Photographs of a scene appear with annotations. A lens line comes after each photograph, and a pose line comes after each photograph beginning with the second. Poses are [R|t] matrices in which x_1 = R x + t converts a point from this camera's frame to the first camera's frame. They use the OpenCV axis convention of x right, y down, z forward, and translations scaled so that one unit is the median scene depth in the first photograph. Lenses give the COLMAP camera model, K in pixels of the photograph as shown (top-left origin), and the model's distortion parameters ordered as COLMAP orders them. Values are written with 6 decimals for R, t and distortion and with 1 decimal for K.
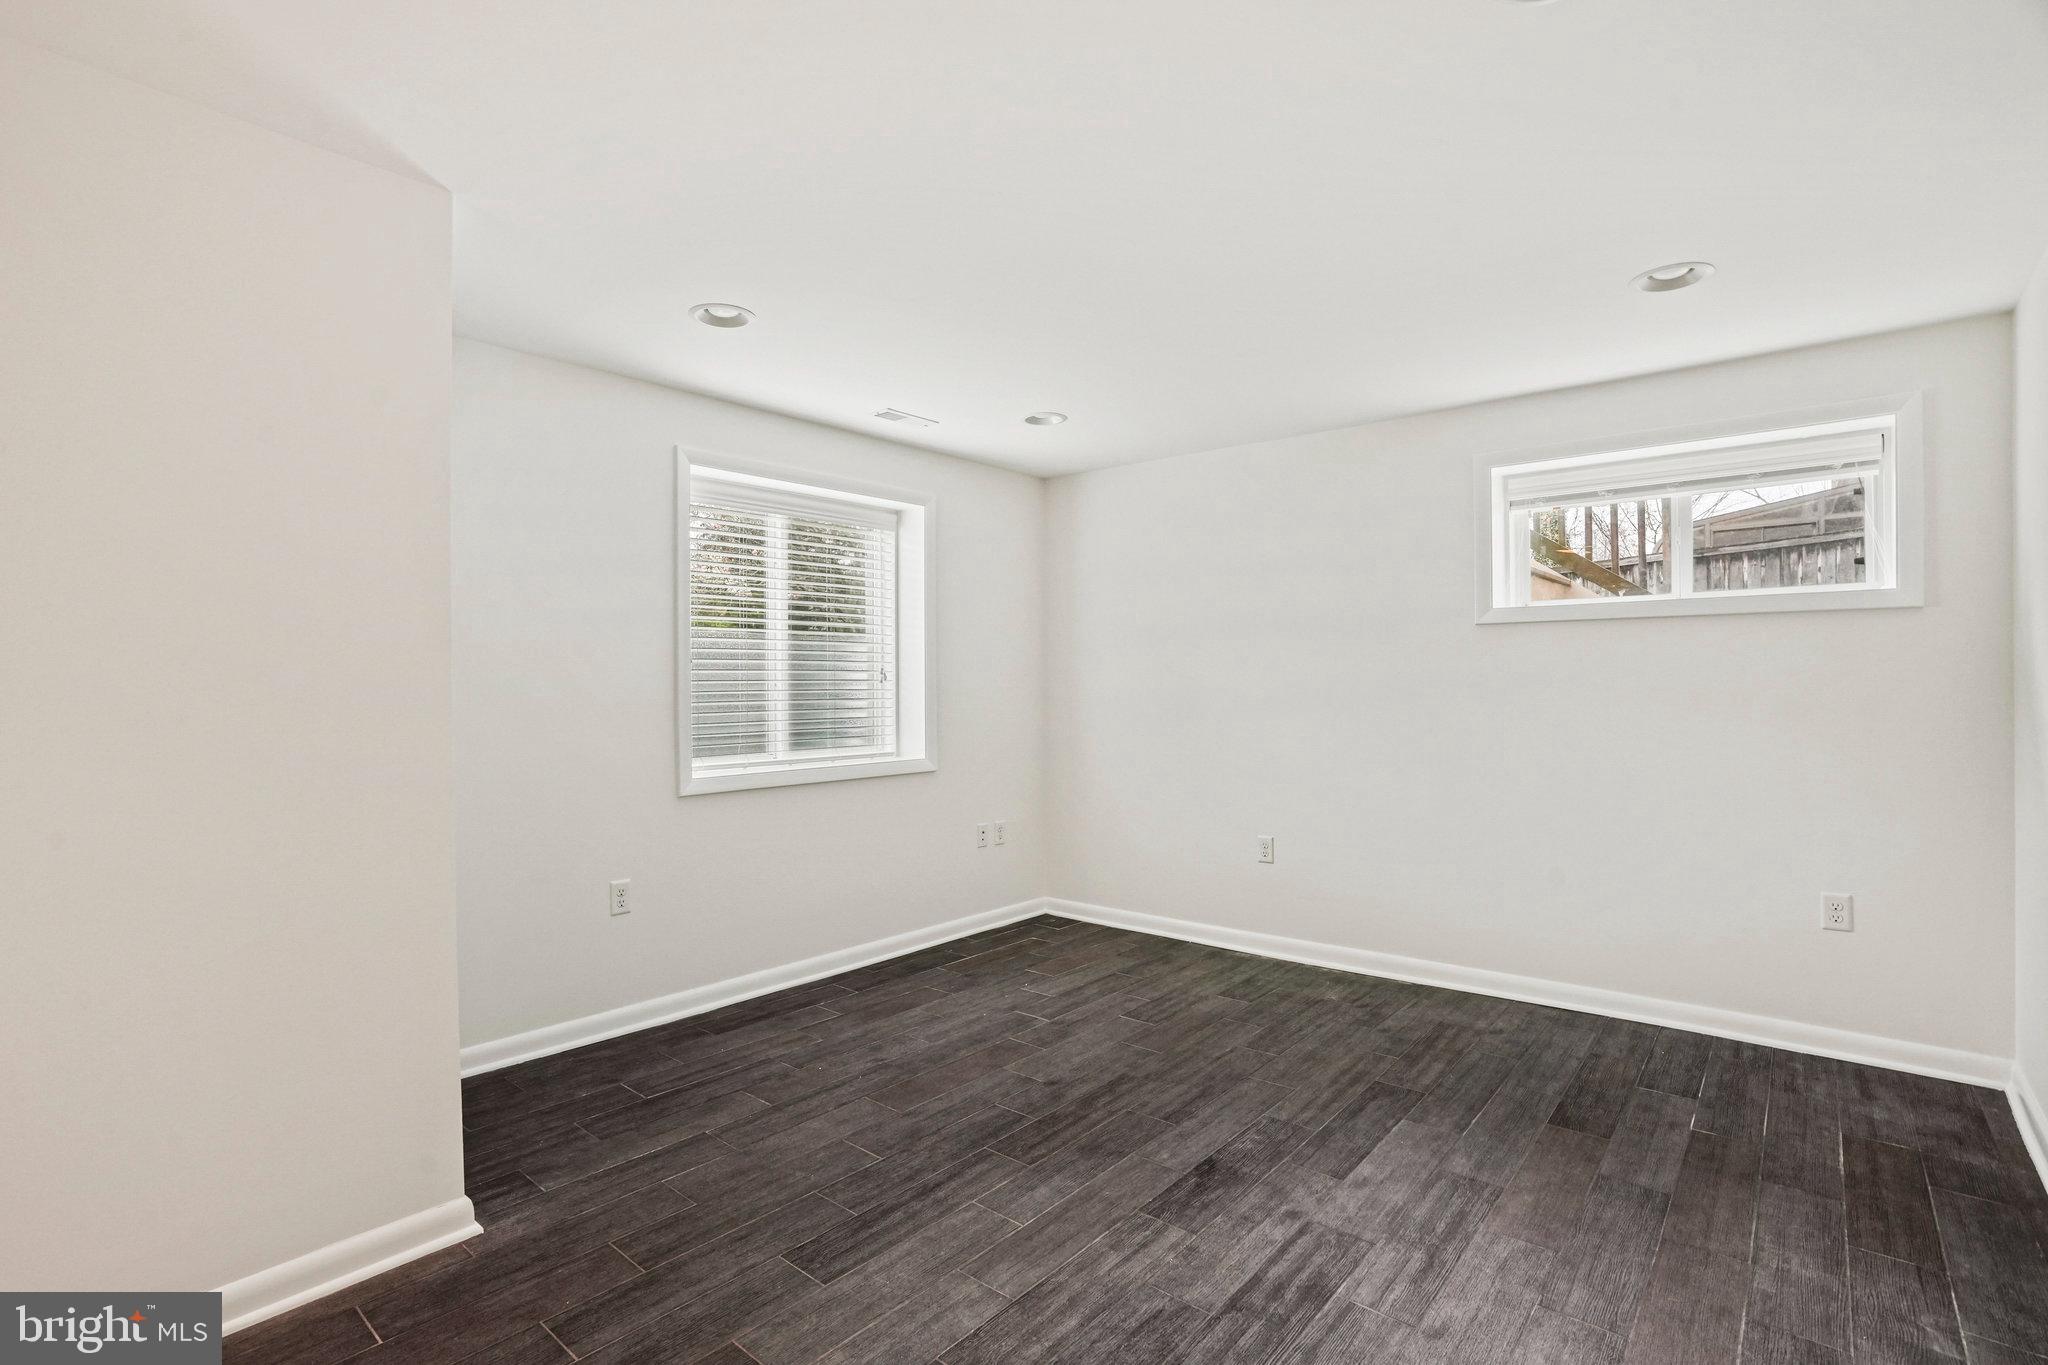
lens RADIAL K [[977.9, 0, 1007.2], [0, 977.9, 684.8], [0, 0, 1]] dist [-0.056340, 0.021813]
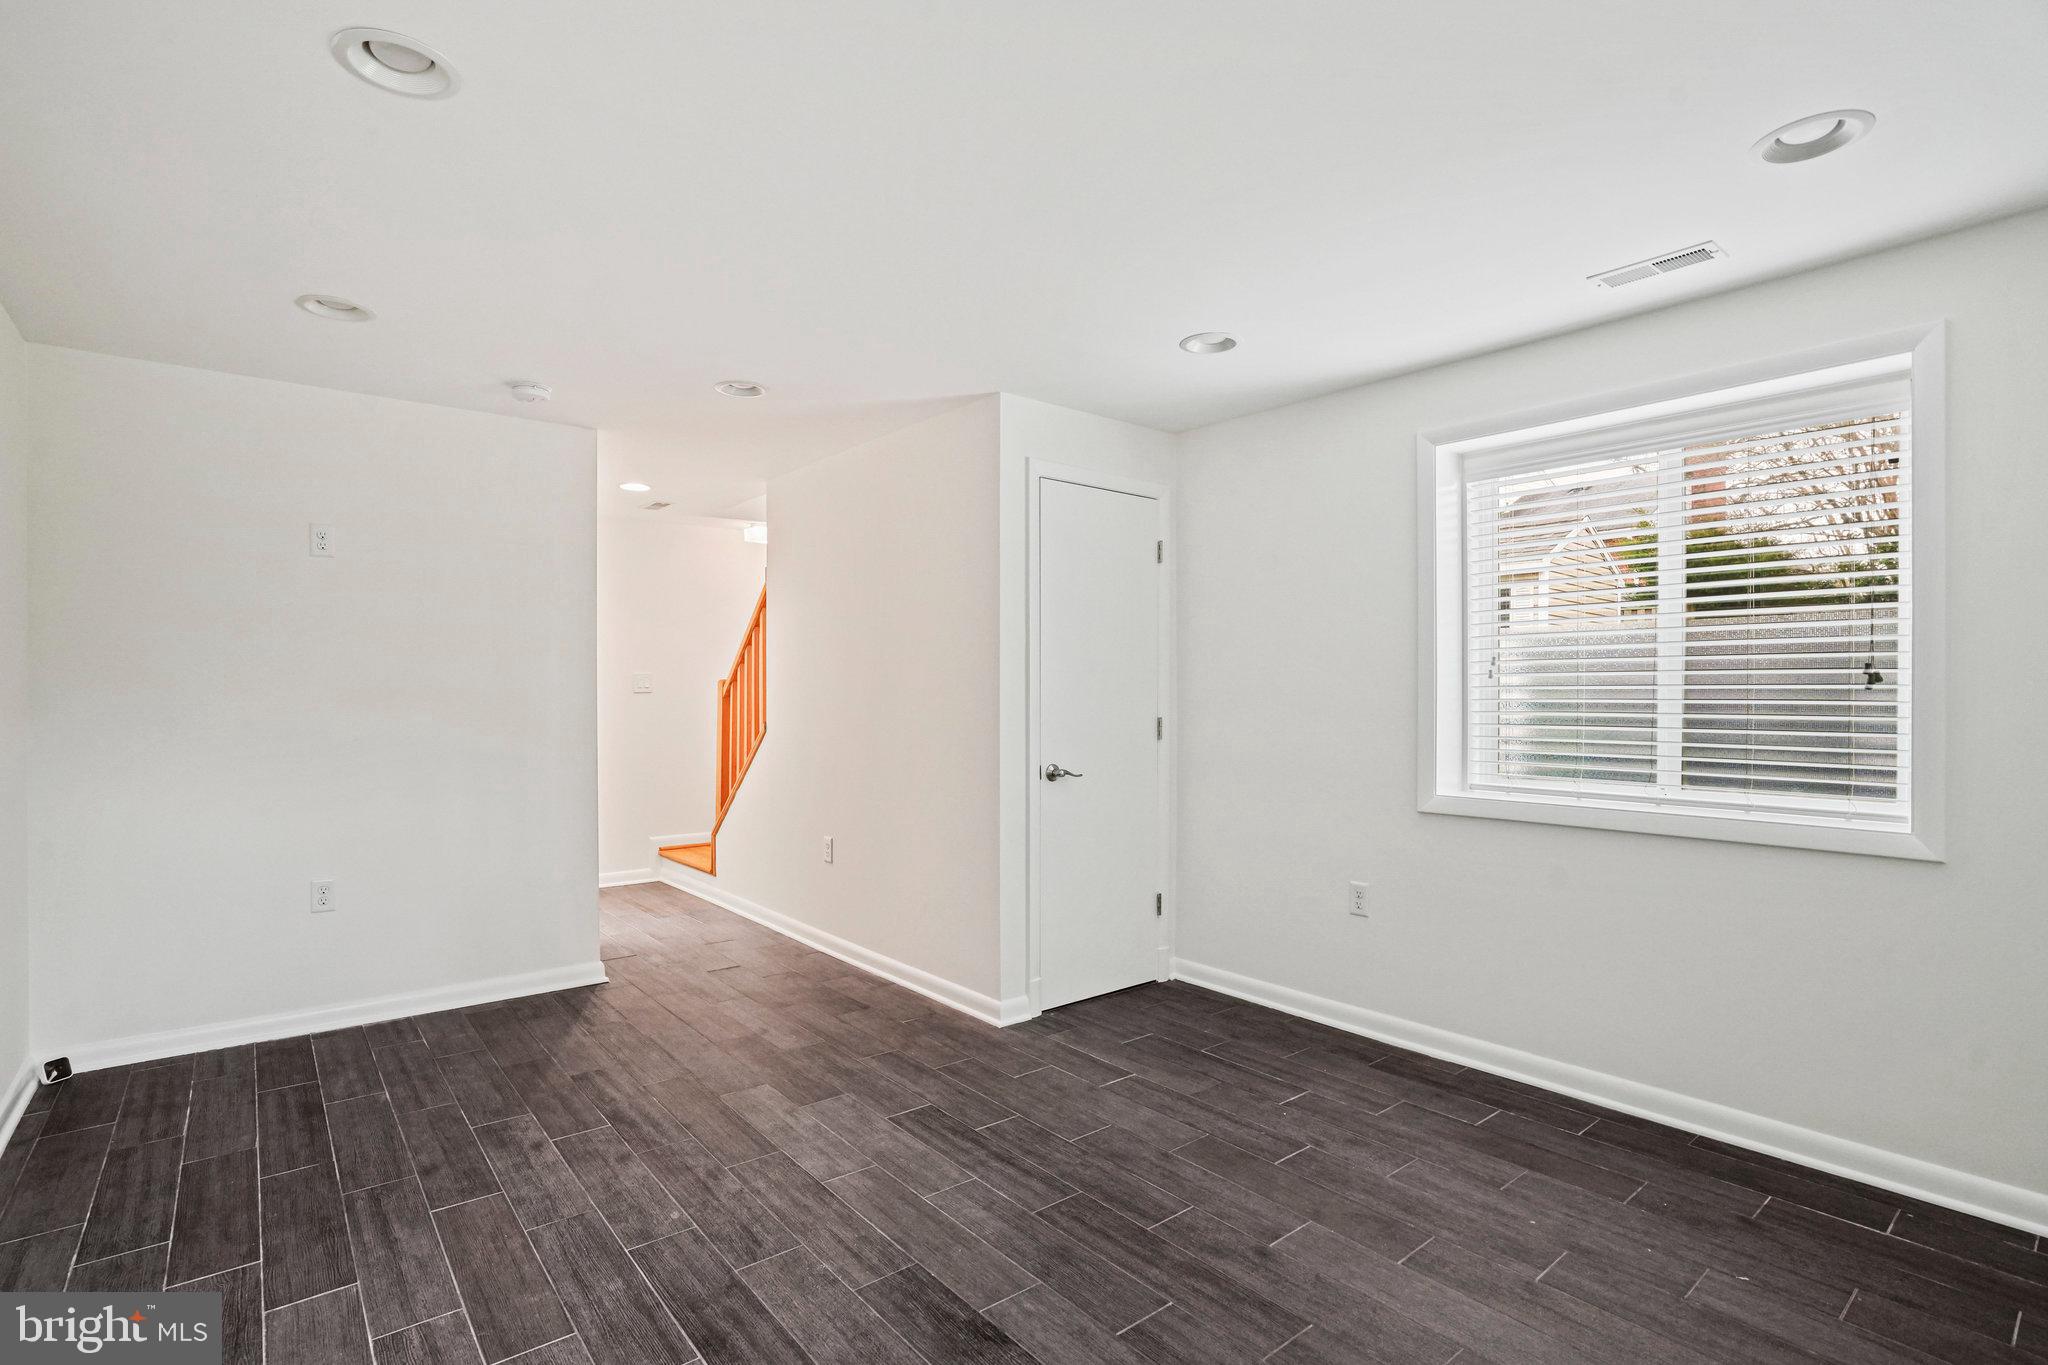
lens RADIAL K [[977.9, 0, 1007.2], [0, 977.9, 684.8], [0, 0, 1]] dist [-0.056340, 0.021813]
pose [[-0.185023, -0.003783, -0.982727, 0.802787], [-0.000518, 0.999993, -0.003752, -0.002475], [0.982734, -0.000185, -0.185024, 0.983393]]
